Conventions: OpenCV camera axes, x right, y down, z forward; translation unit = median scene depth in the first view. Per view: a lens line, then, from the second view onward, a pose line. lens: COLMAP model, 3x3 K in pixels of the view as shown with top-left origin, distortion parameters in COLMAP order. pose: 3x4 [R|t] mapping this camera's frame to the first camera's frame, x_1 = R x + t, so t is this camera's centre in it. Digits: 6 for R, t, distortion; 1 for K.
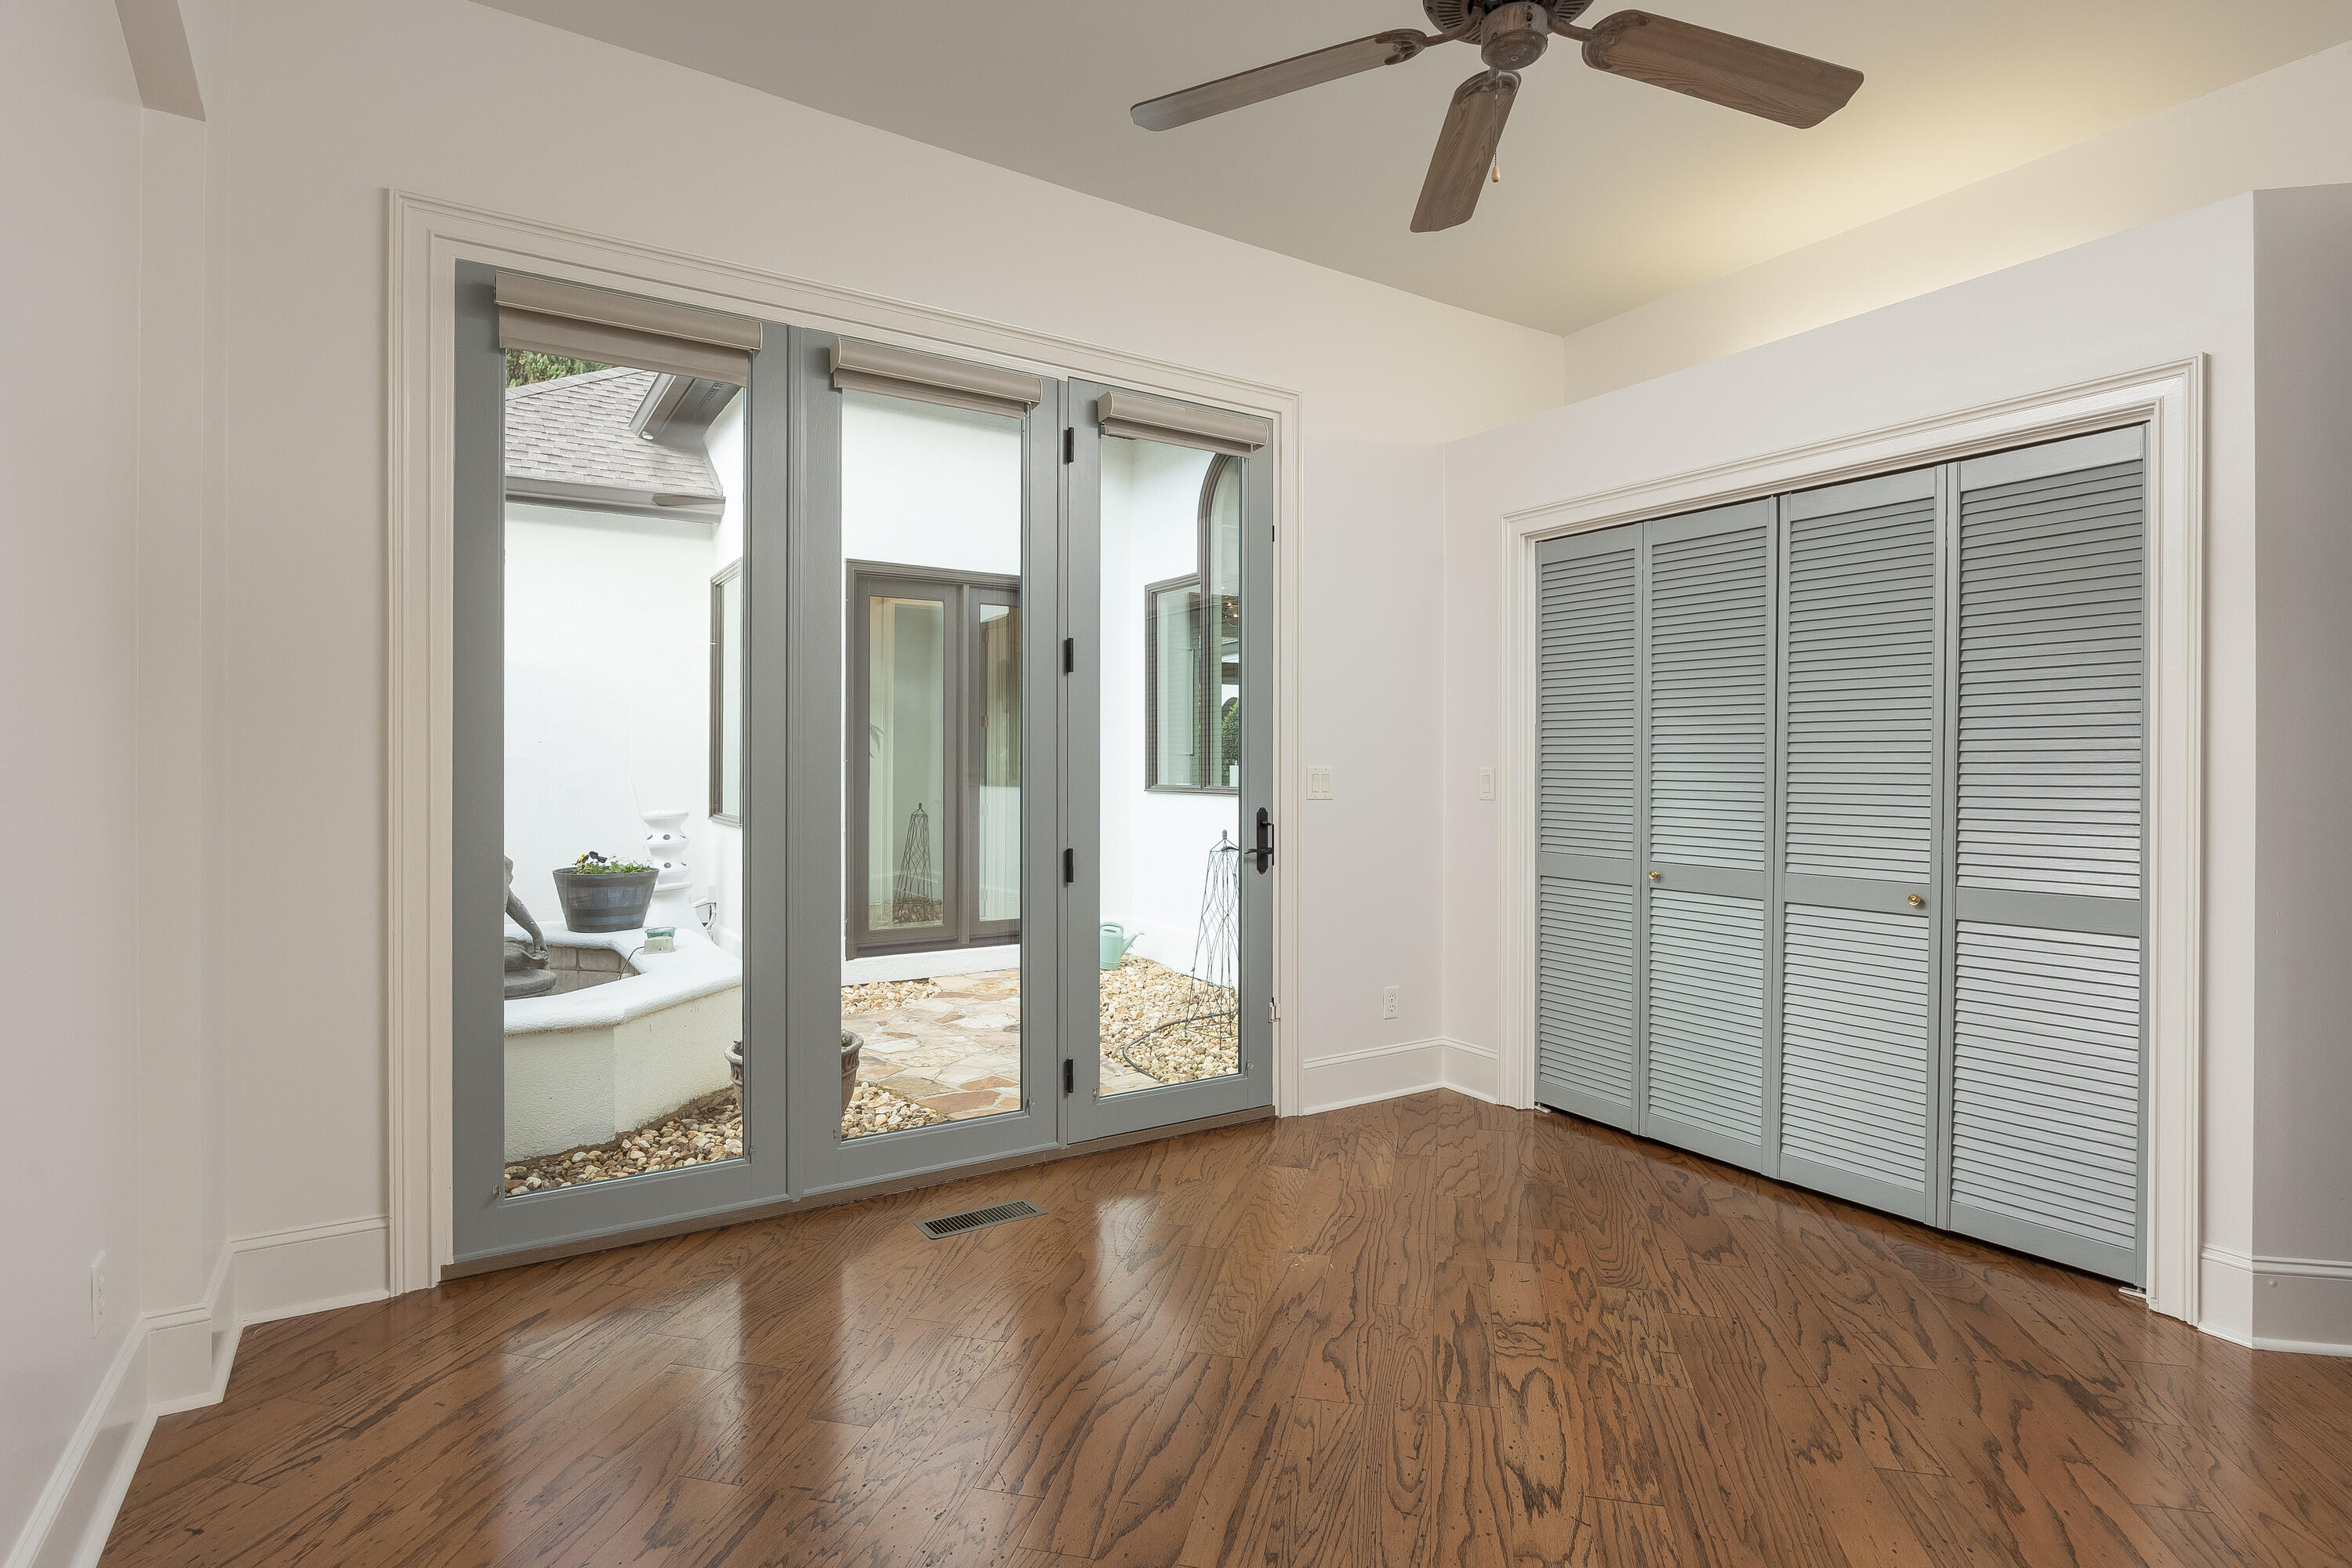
lens RADIAL K [[1158.2, 0, 1170.5], [0, 1158.2, 779.0], [0, 0, 1]] dist [0.000249, 0.000222]
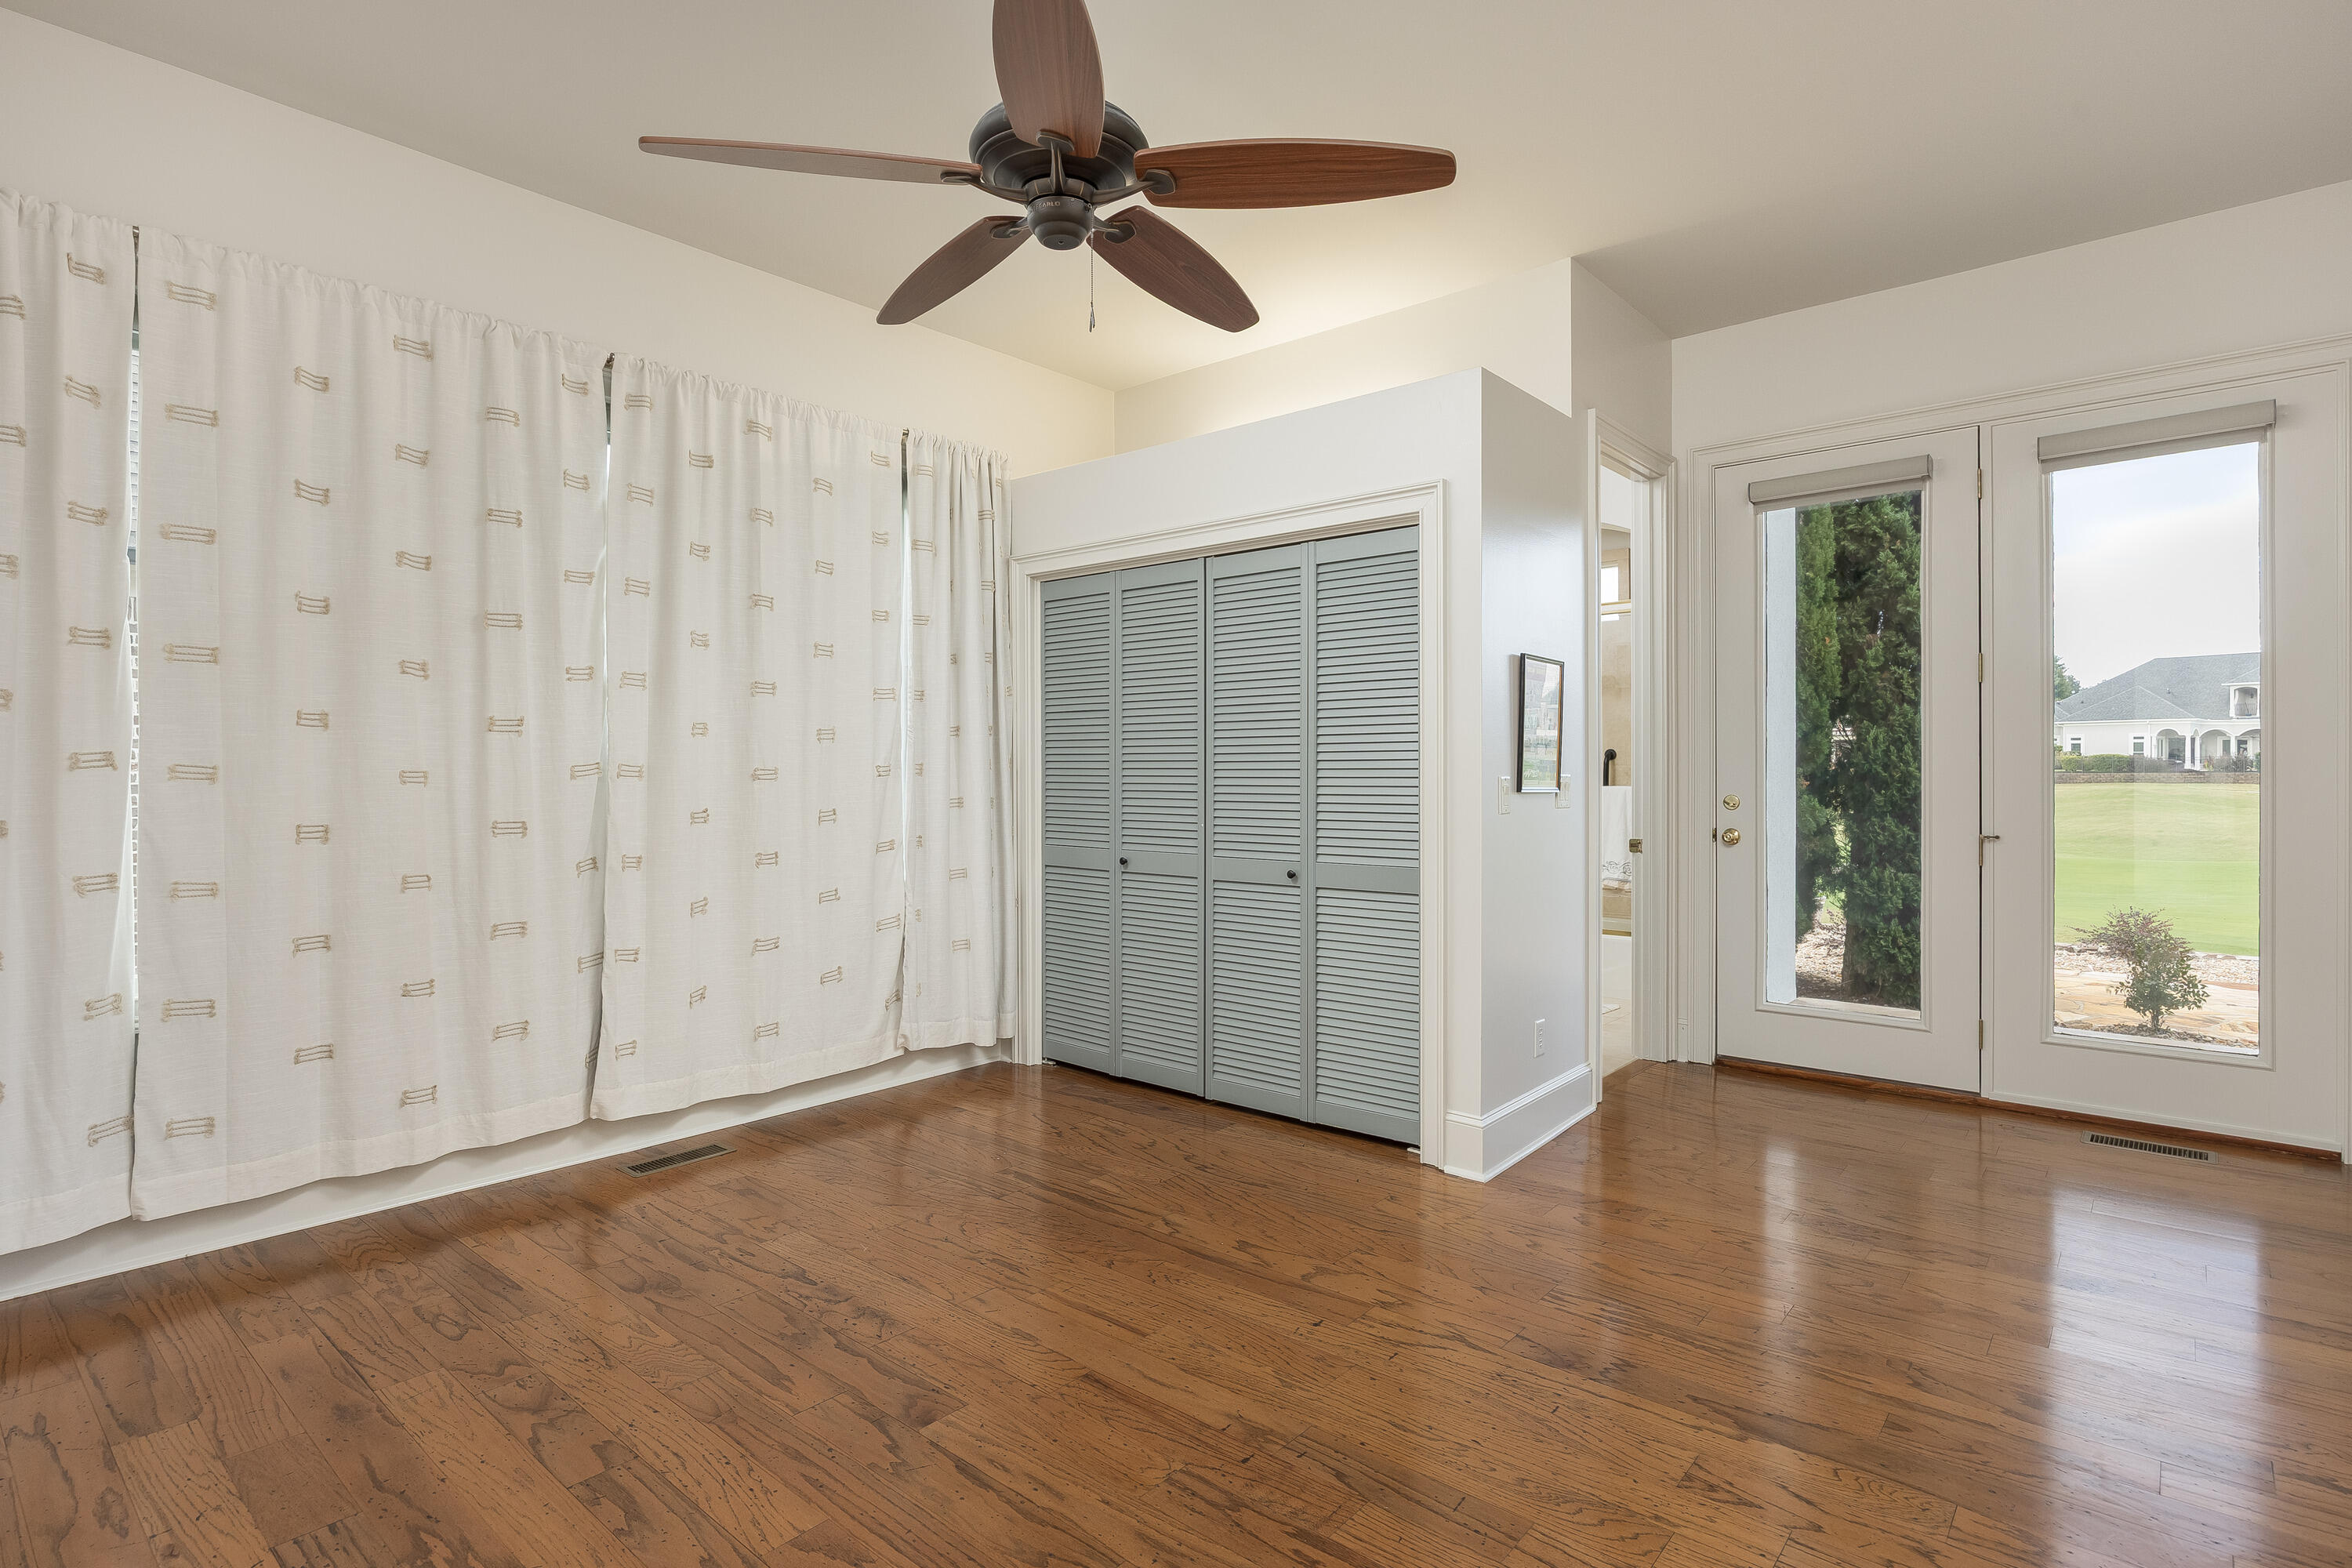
lens RADIAL K [[1158.2, 0, 1179.5], [0, 1158.2, 776.2], [0, 0, 1]] dist [0.000249, 0.000222]
pose [[0.958793, -0.001082, 0.284102, 0.137507], [0.003213, 0.999970, -0.007033, 0.002904], [-0.284086, 0.007656, 0.958768, -0.204102]]
